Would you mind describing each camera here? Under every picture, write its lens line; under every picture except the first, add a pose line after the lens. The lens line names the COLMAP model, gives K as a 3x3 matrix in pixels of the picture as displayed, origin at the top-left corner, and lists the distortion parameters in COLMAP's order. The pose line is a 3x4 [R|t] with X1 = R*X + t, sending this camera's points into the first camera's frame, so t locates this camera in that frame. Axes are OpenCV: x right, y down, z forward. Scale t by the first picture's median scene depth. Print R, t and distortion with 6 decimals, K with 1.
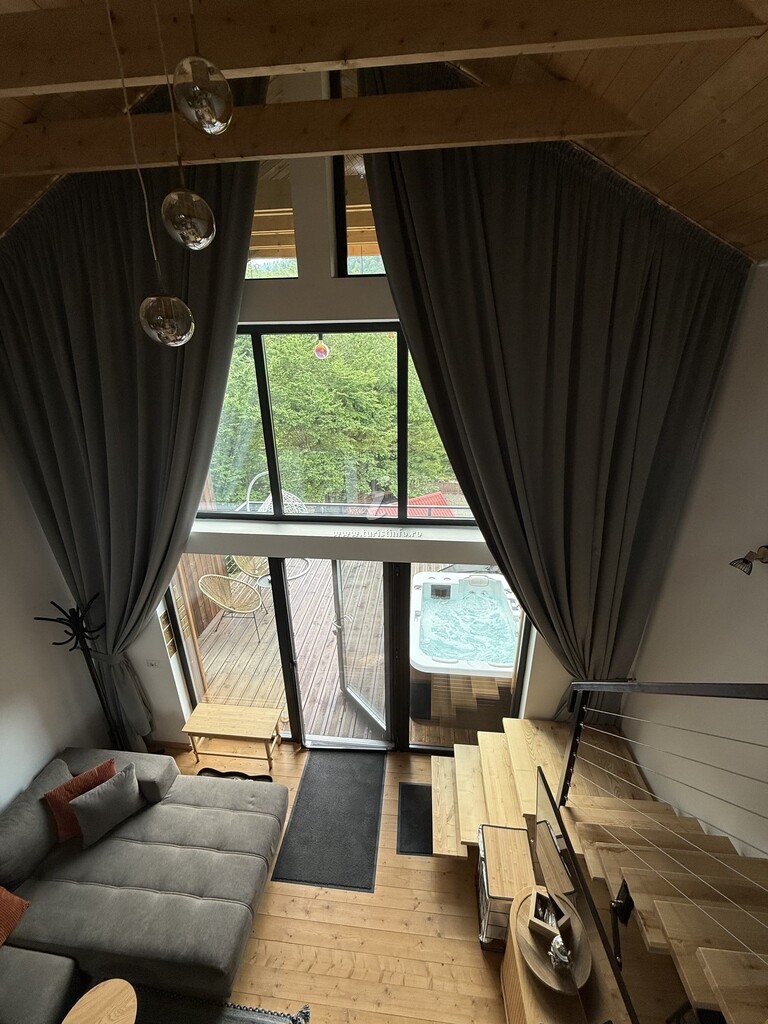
lens RADIAL K [[410.6, 0, 382.8], [0, 410.6, 512.5], [0, 0, 1]] dist [0.000057, -0.000053]
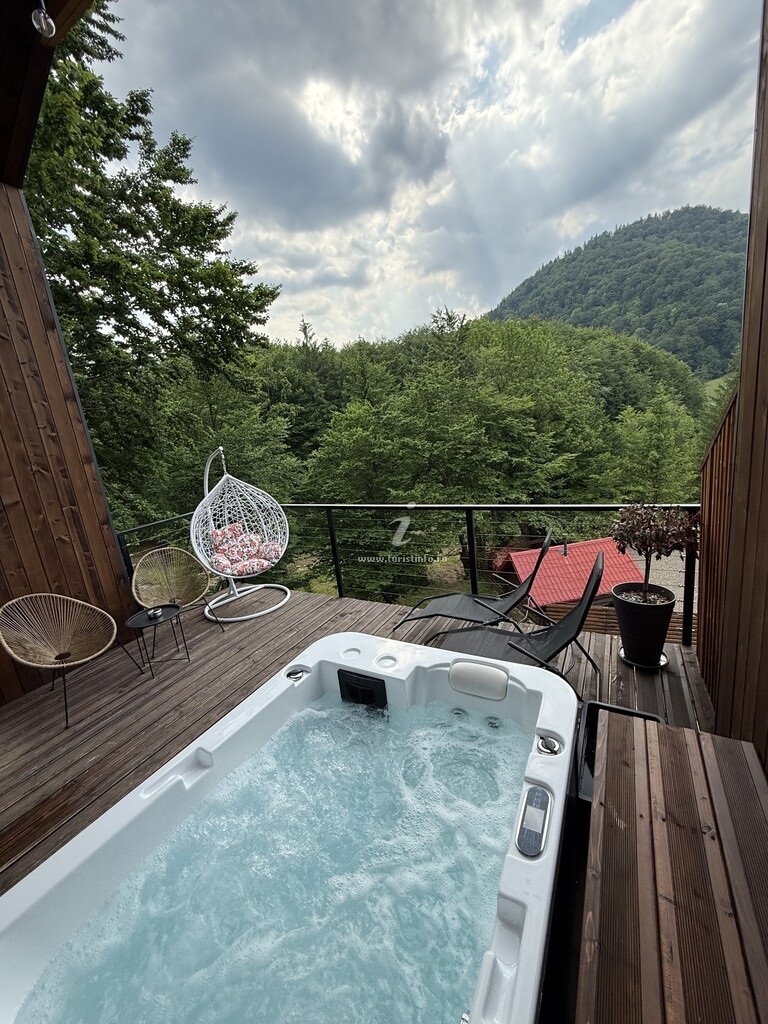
lens RADIAL K [[410.6, 0, 381.0], [0, 410.6, 511.9], [0, 0, 1]] dist [0.000057, -0.000053]
pose [[0.908201, -0.000322, -0.418535, 0.060956], [-0.053072, 0.991839, -0.115928, 0.016217], [0.415157, 0.127499, 0.900771, 0.135977]]
